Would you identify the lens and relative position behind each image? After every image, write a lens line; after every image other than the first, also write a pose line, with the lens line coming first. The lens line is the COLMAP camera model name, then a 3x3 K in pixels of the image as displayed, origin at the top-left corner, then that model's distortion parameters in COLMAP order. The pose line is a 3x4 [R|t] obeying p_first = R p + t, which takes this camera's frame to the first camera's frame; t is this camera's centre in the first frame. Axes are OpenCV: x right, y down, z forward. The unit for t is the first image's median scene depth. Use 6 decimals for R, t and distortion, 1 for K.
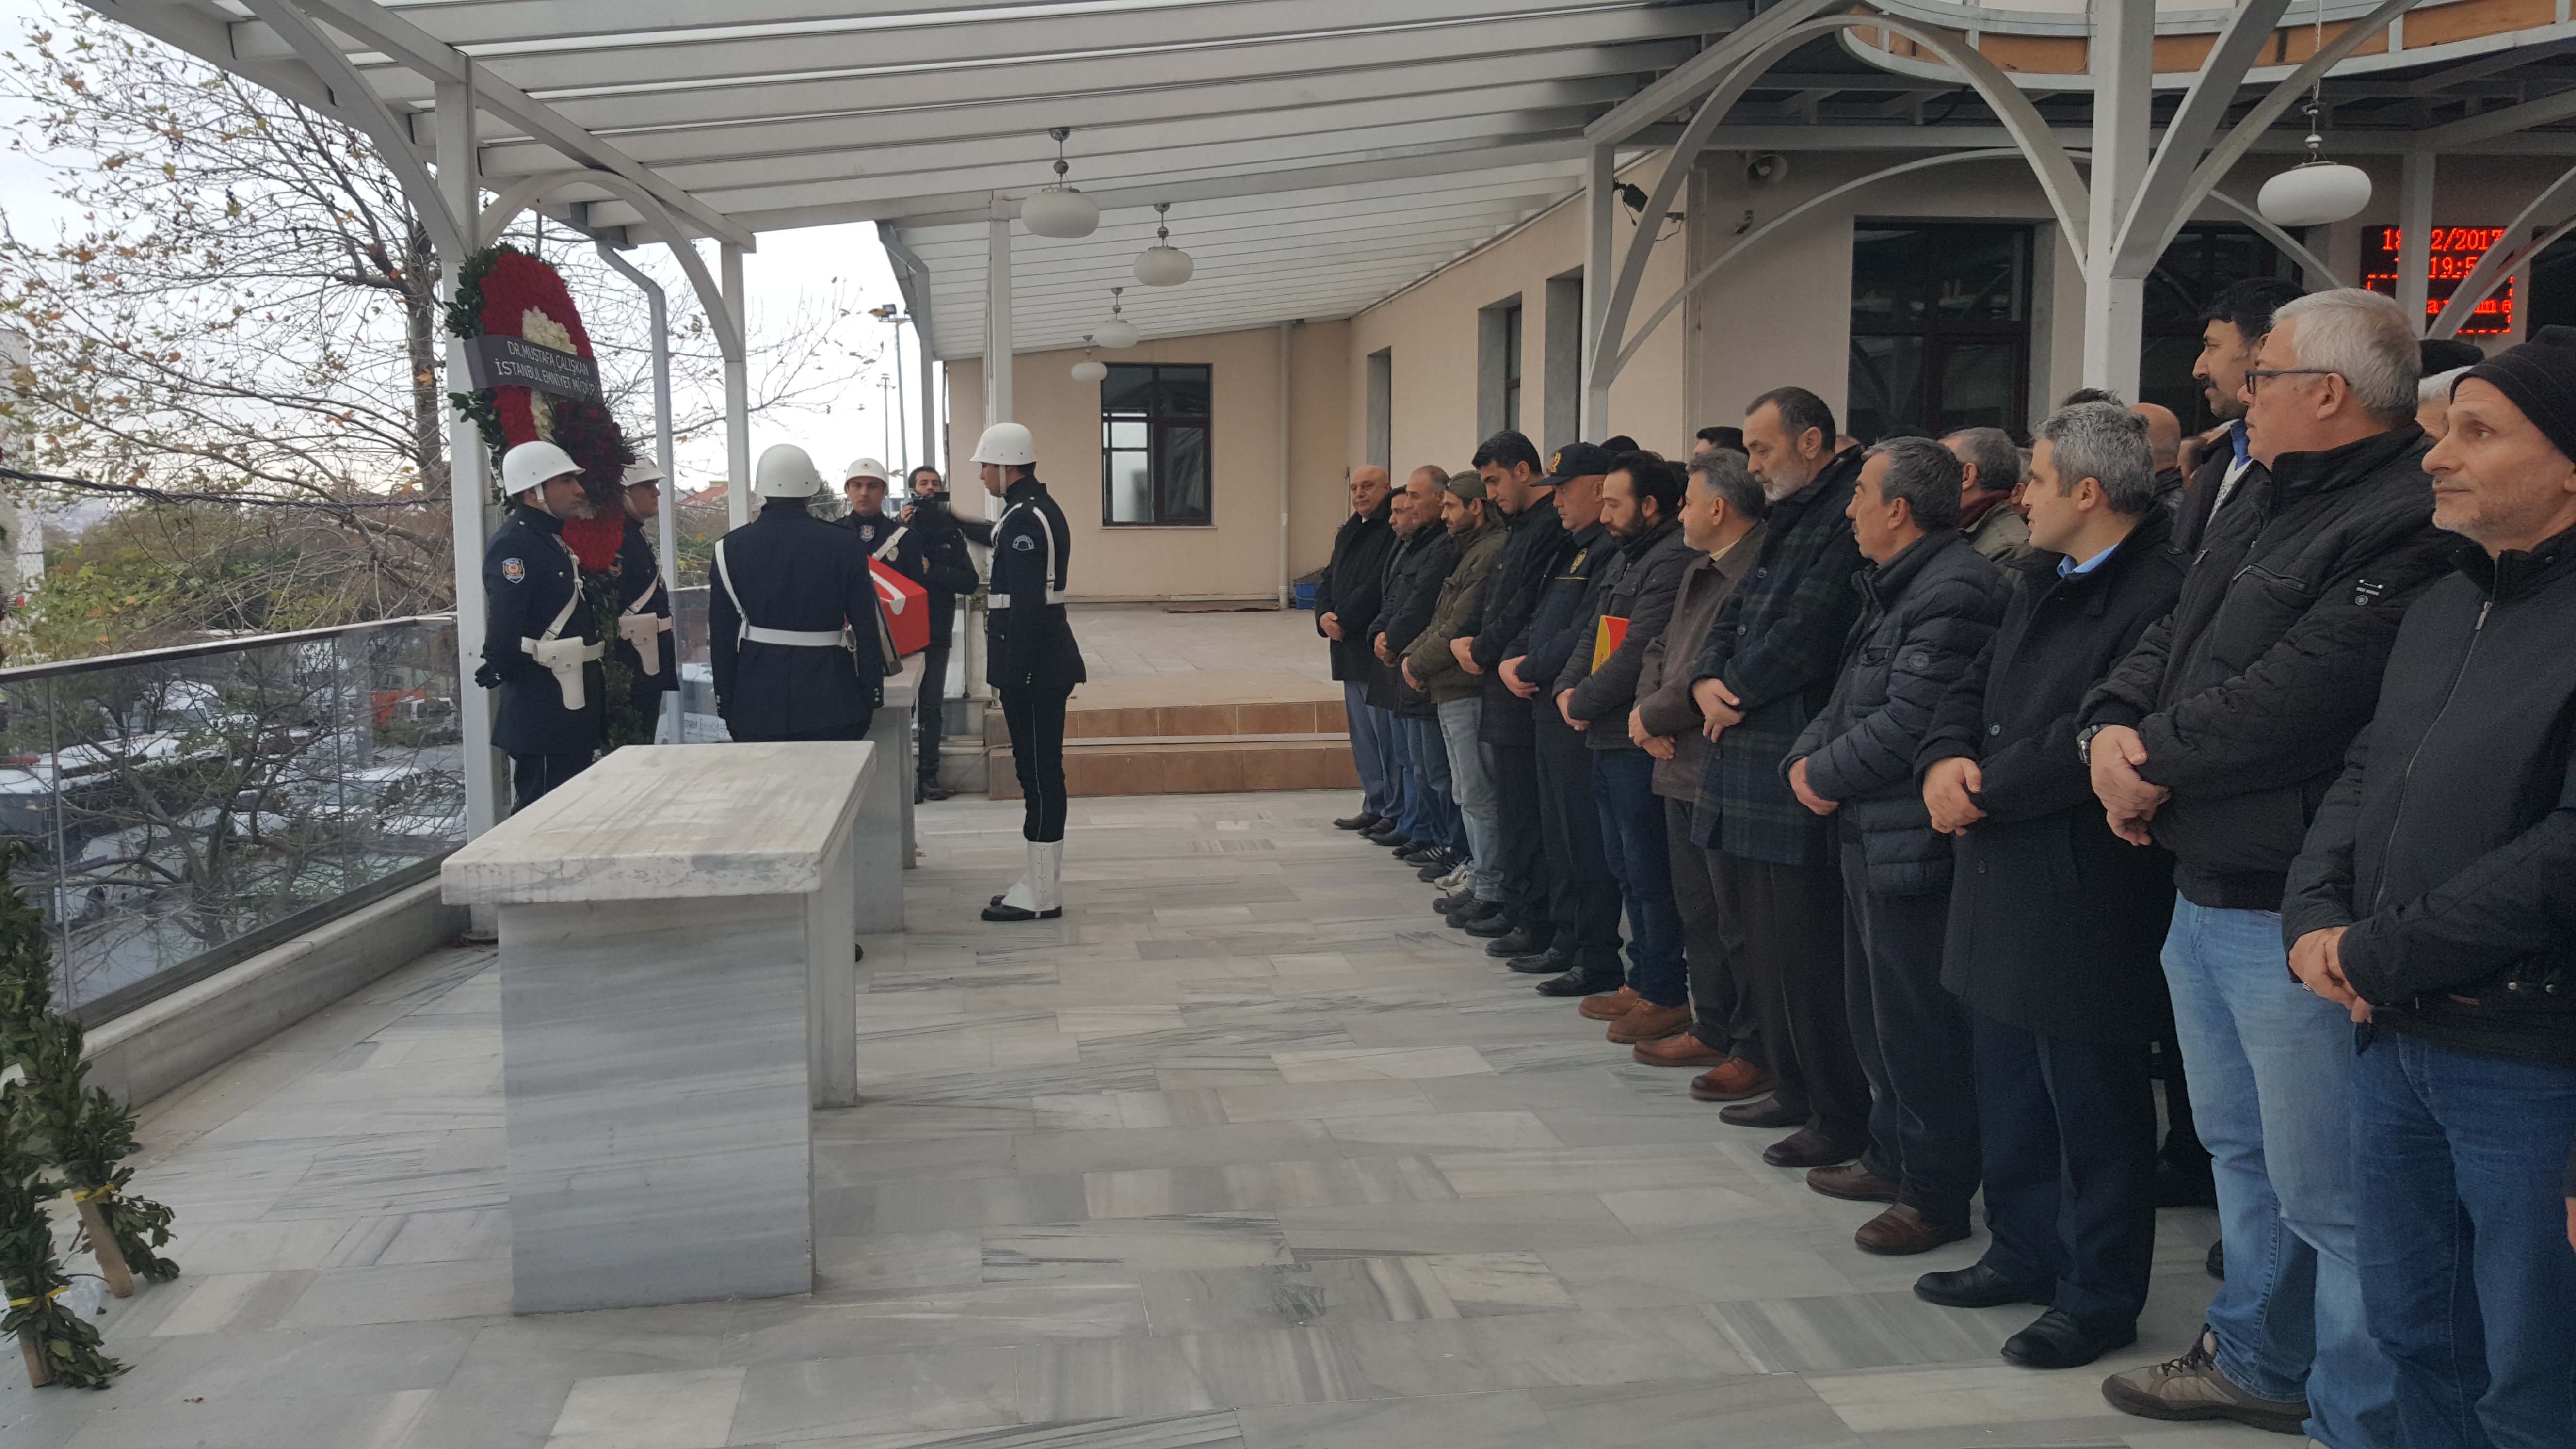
lens RADIAL K [[1831.7, 0, 1272.4], [0, 1831.7, 723.7], [0, 0, 1]] dist [0.078617, -0.098727]
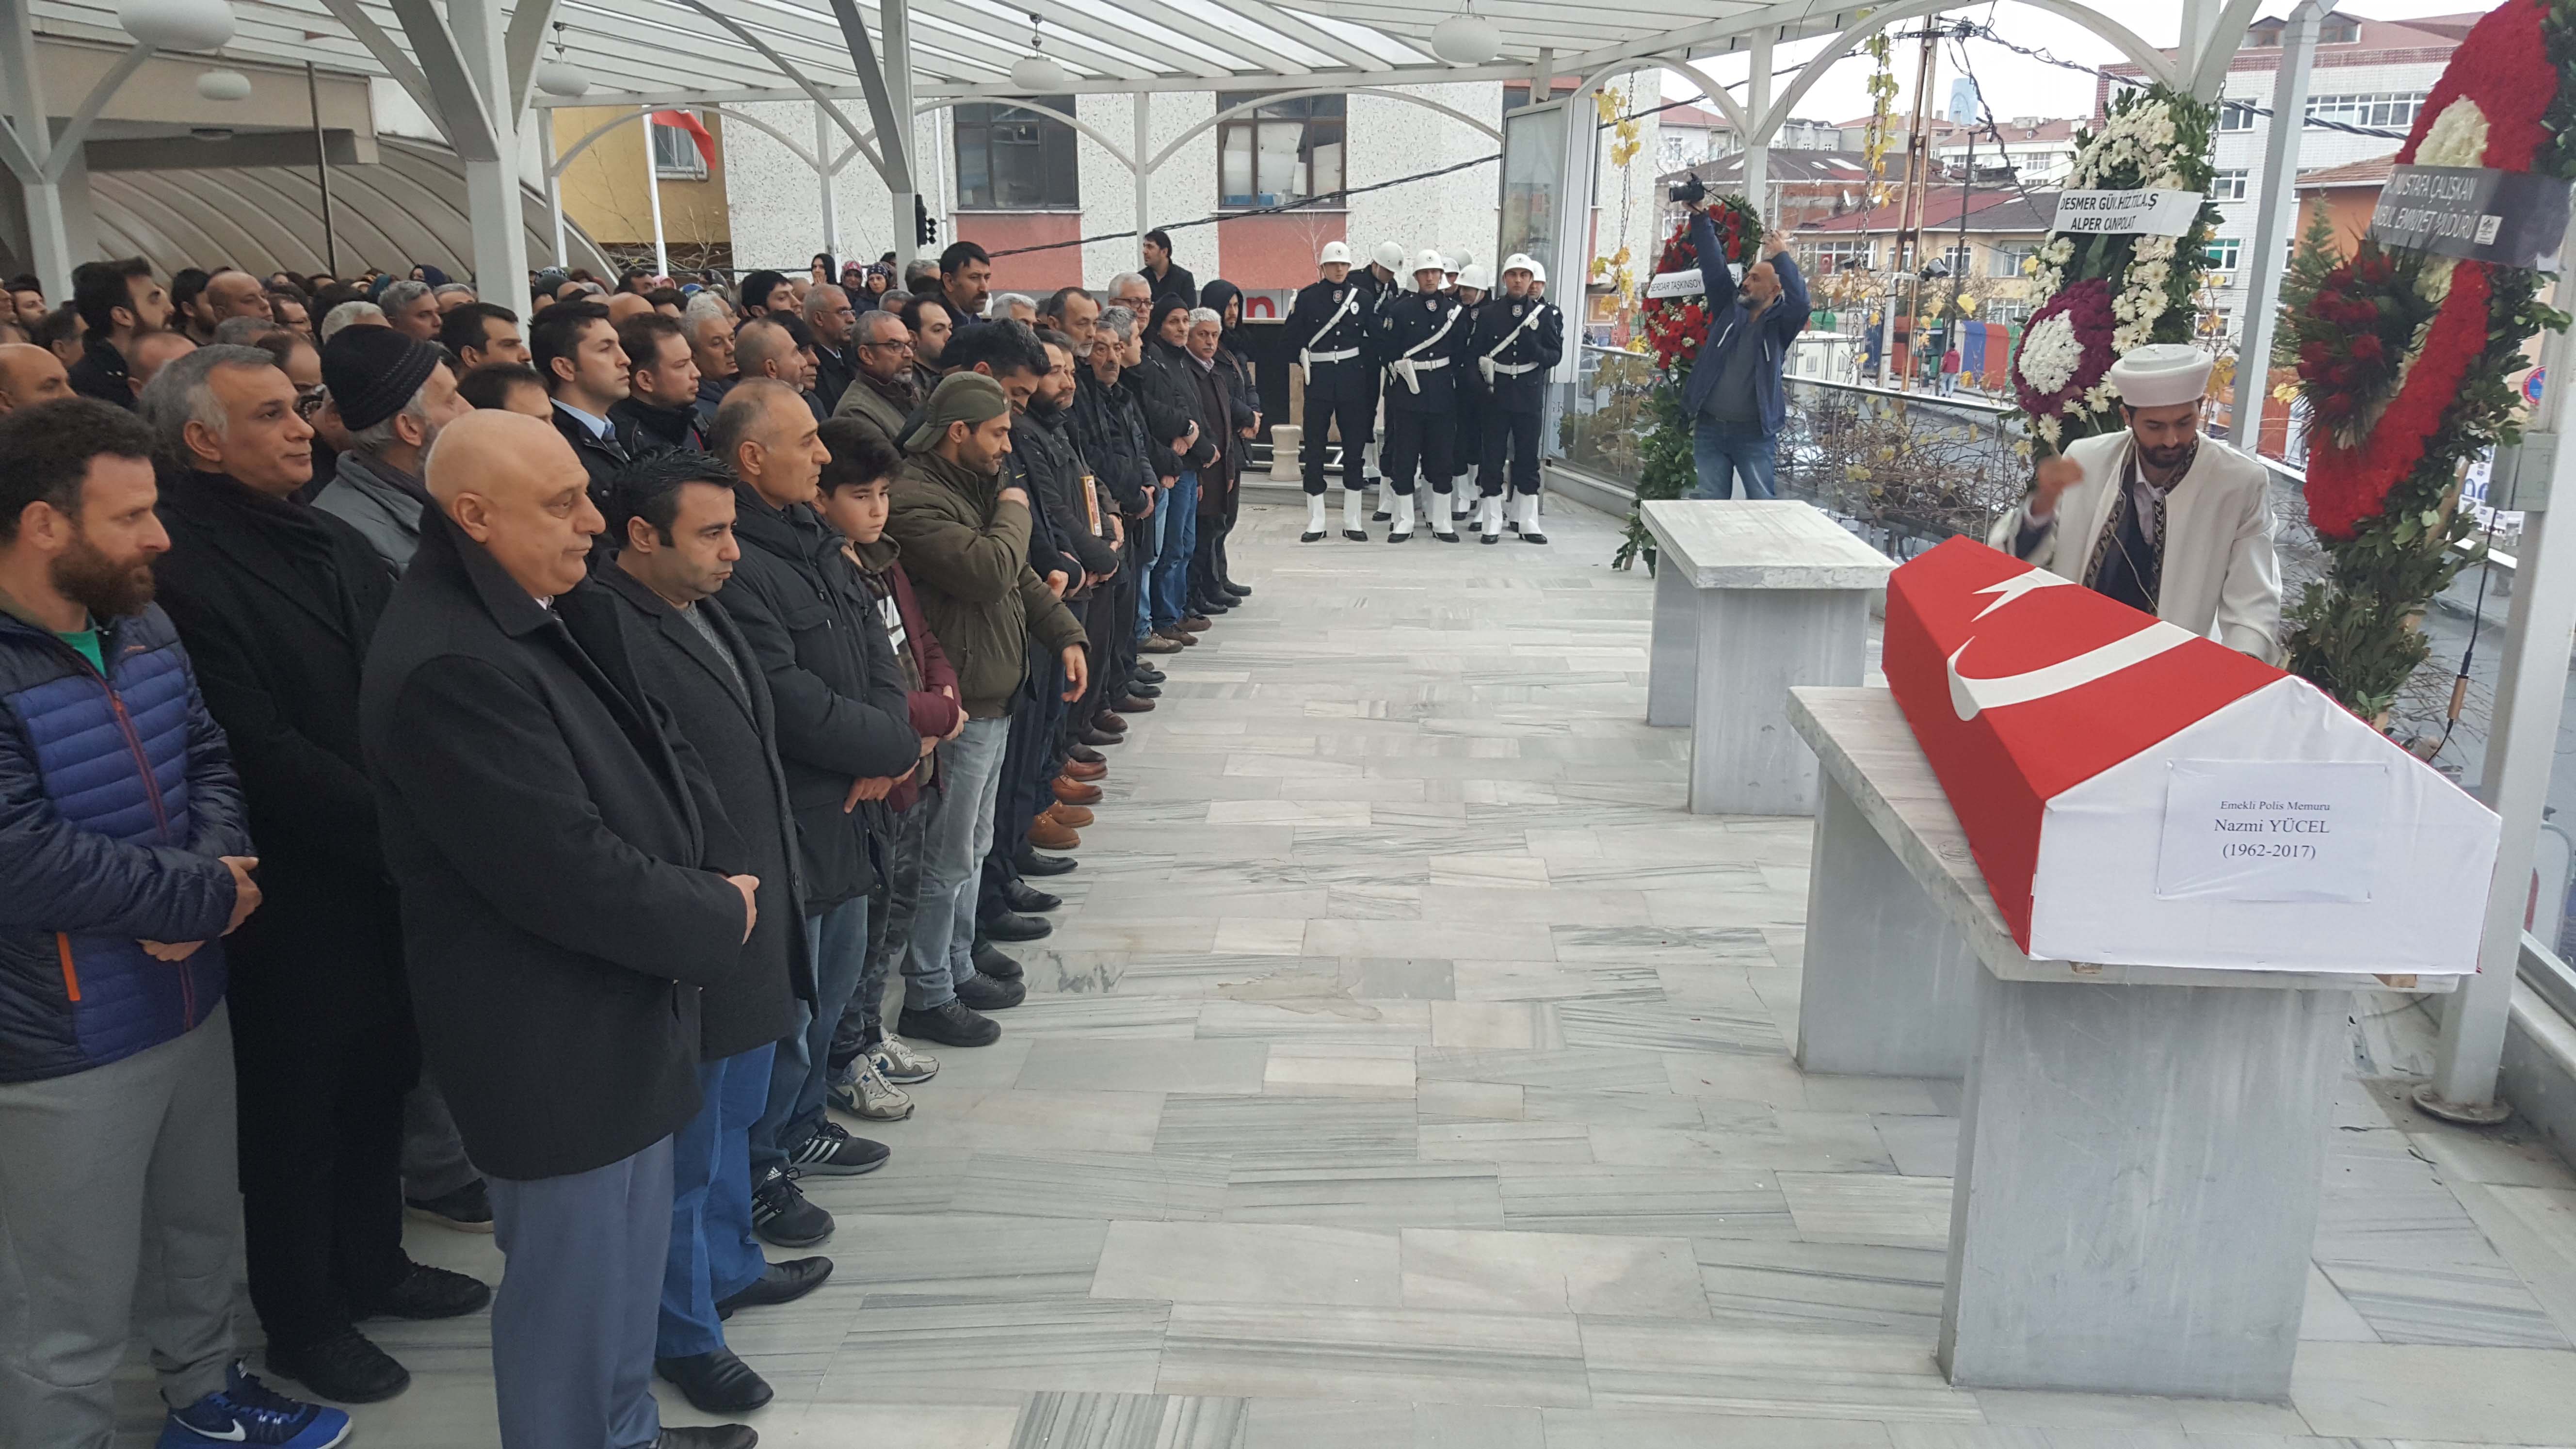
lens RADIAL K [[1831.7, 0, 1272.4], [0, 1831.7, 723.7], [0, 0, 1]] dist [0.078617, -0.098727]
pose [[-0.973923, -0.049919, 0.221318, -0.215318], [0.033342, 0.933412, 0.357254, -0.340684], [-0.224415, 0.355317, -0.907407, 2.194195]]
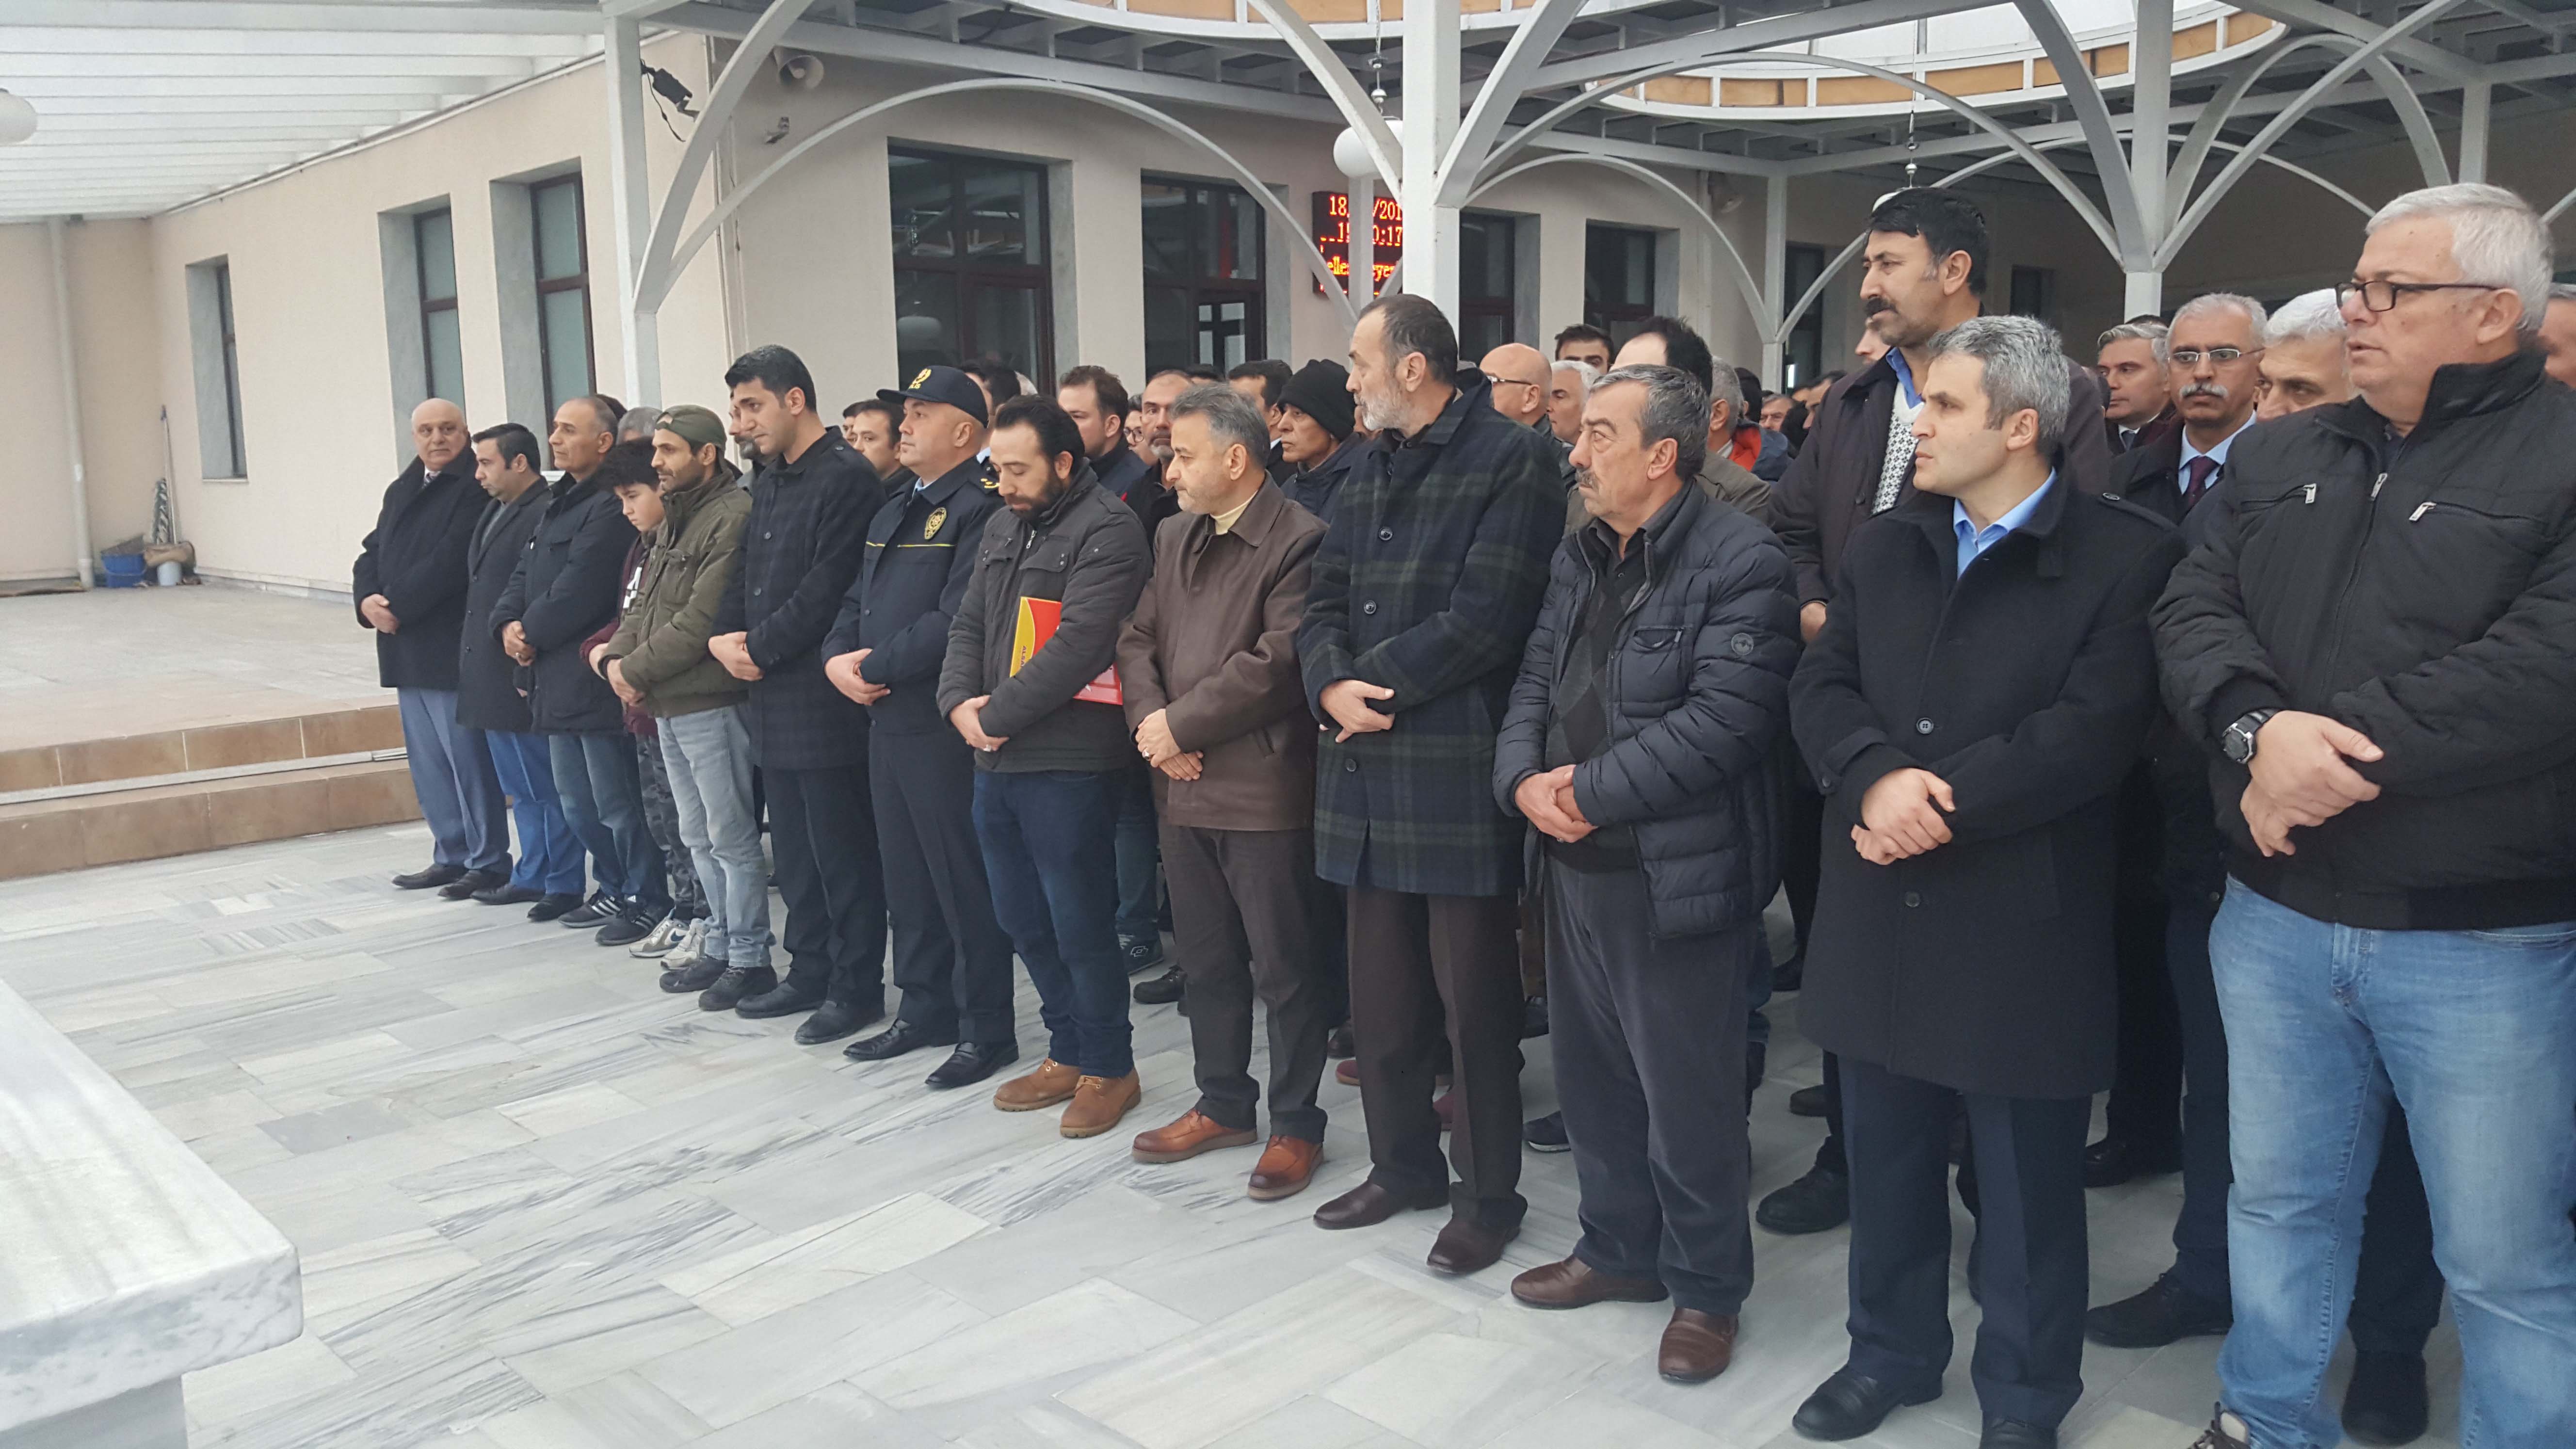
lens RADIAL K [[1831.7, 0, 1272.4], [0, 1831.7, 723.7], [0, 0, 1]] dist [0.078617, -0.098727]
pose [[0.815875, -0.090518, 0.571100, -0.190690], [0.075499, 0.995892, 0.049989, -0.038317], [-0.573279, 0.002333, 0.819357, 0.334238]]
